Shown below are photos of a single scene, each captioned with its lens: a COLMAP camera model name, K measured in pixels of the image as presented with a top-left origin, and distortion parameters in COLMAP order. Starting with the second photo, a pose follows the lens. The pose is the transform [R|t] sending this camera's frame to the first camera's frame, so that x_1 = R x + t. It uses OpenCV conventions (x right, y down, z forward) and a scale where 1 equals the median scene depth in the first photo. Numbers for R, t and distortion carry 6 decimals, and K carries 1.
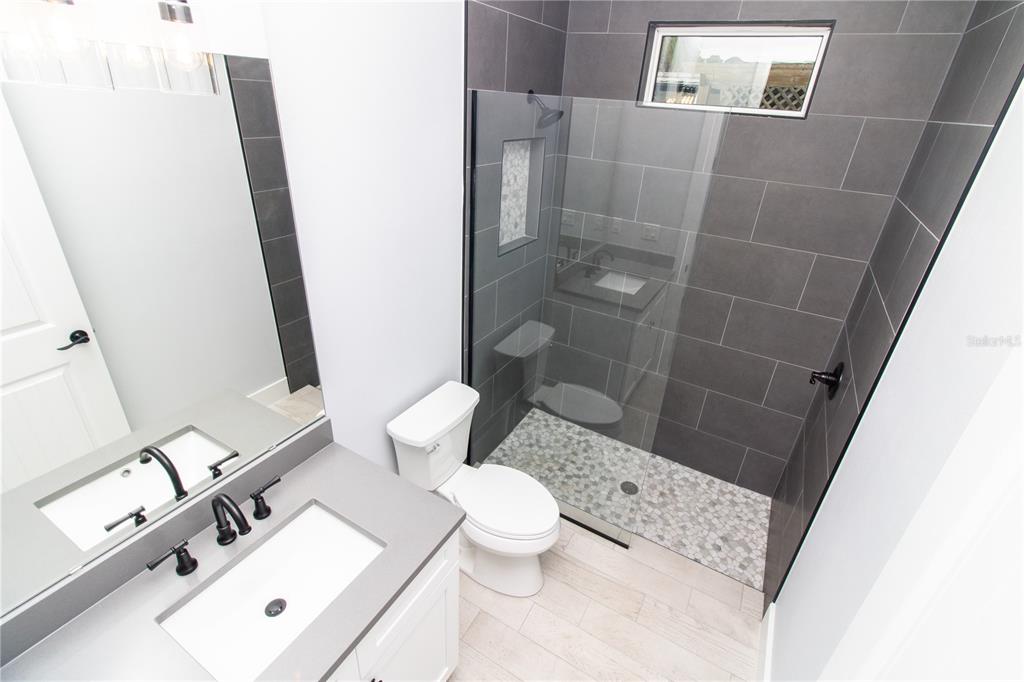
lens RADIAL K [[474.8, 0, 512.0], [0, 474.8, 341.0], [0, 0, 1]] dist [0.002131, 0.000986]
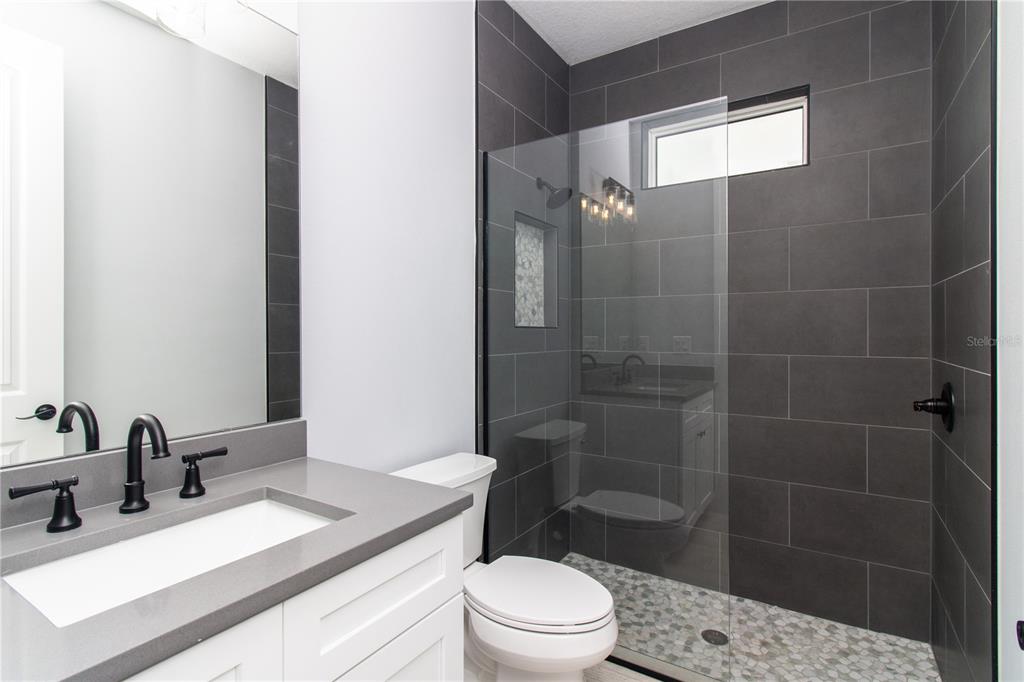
lens RADIAL K [[510.3, 0, 508.3], [0, 510.3, 338.1], [0, 0, 1]] dist [0.002103, 0.000233]
pose [[0.997478, -0.055273, -0.044529, 0.000680], [0.029201, 0.891374, -0.452326, 0.258420], [0.064693, 0.449885, 0.890740, 0.113596]]
